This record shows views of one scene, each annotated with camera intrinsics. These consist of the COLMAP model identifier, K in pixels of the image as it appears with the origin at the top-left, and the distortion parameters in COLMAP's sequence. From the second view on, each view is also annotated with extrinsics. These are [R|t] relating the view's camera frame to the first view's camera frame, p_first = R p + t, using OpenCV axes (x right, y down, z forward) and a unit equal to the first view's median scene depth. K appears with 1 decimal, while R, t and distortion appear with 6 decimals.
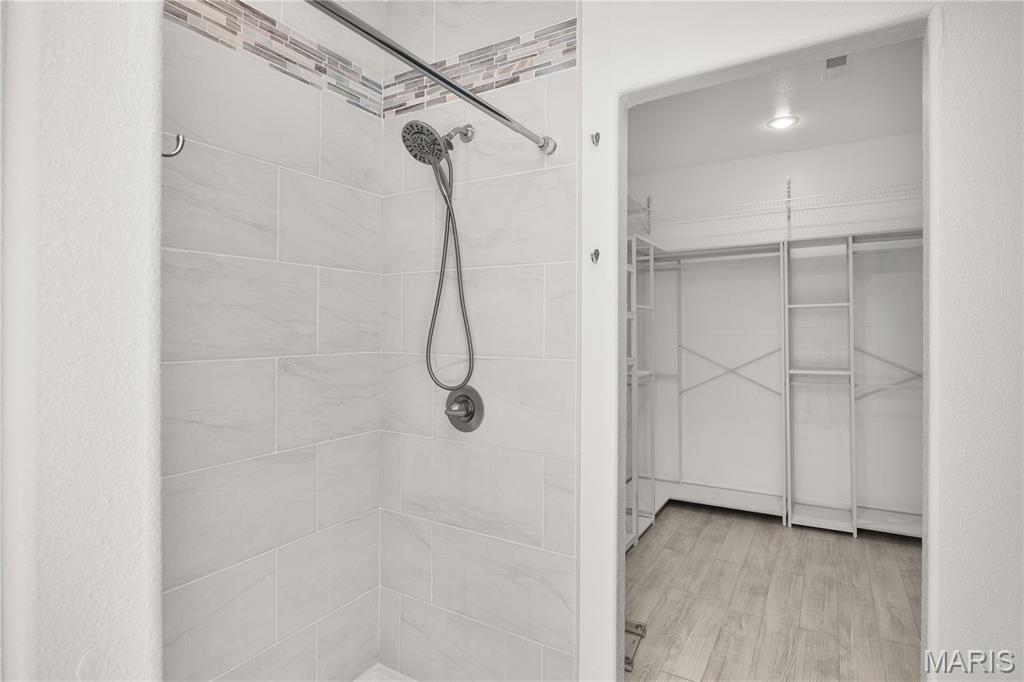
lens RADIAL K [[520.8, 0, 516.4], [0, 520.8, 332.1], [0, 0, 1]] dist [-0.002140, -0.000248]
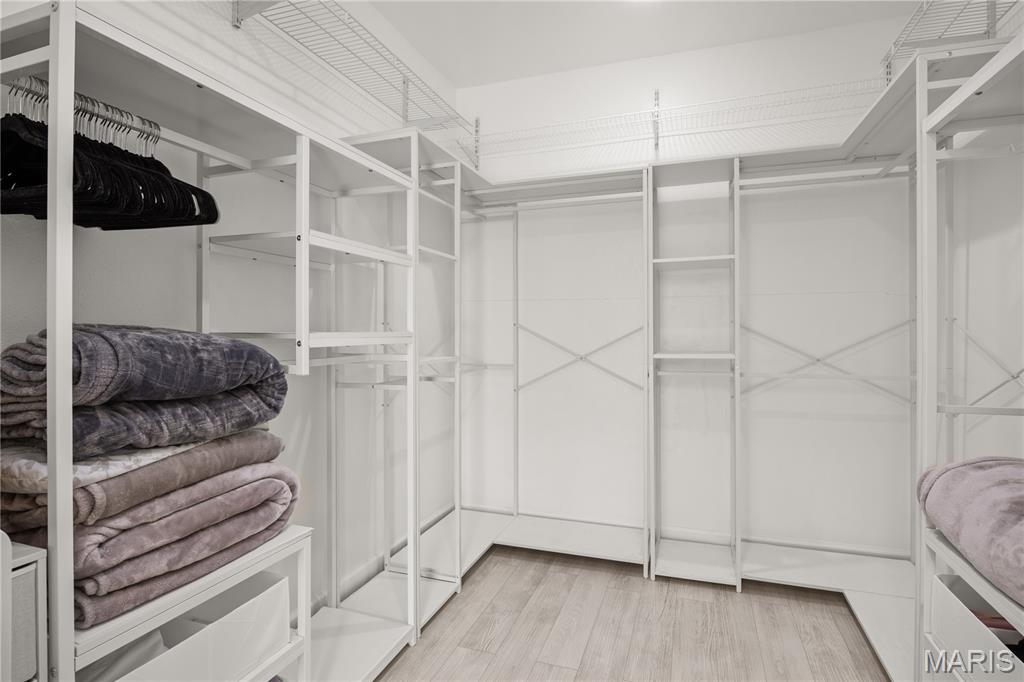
lens RADIAL K [[520.8, 0, 510.9], [0, 520.8, 339.6], [0, 0, 1]] dist [-0.002140, -0.000248]
pose [[0.980636, -0.000573, 0.195839, 0.202654], [-0.002821, 0.999851, 0.017047, 0.042899], [-0.195820, -0.017269, 0.980488, 0.359549]]
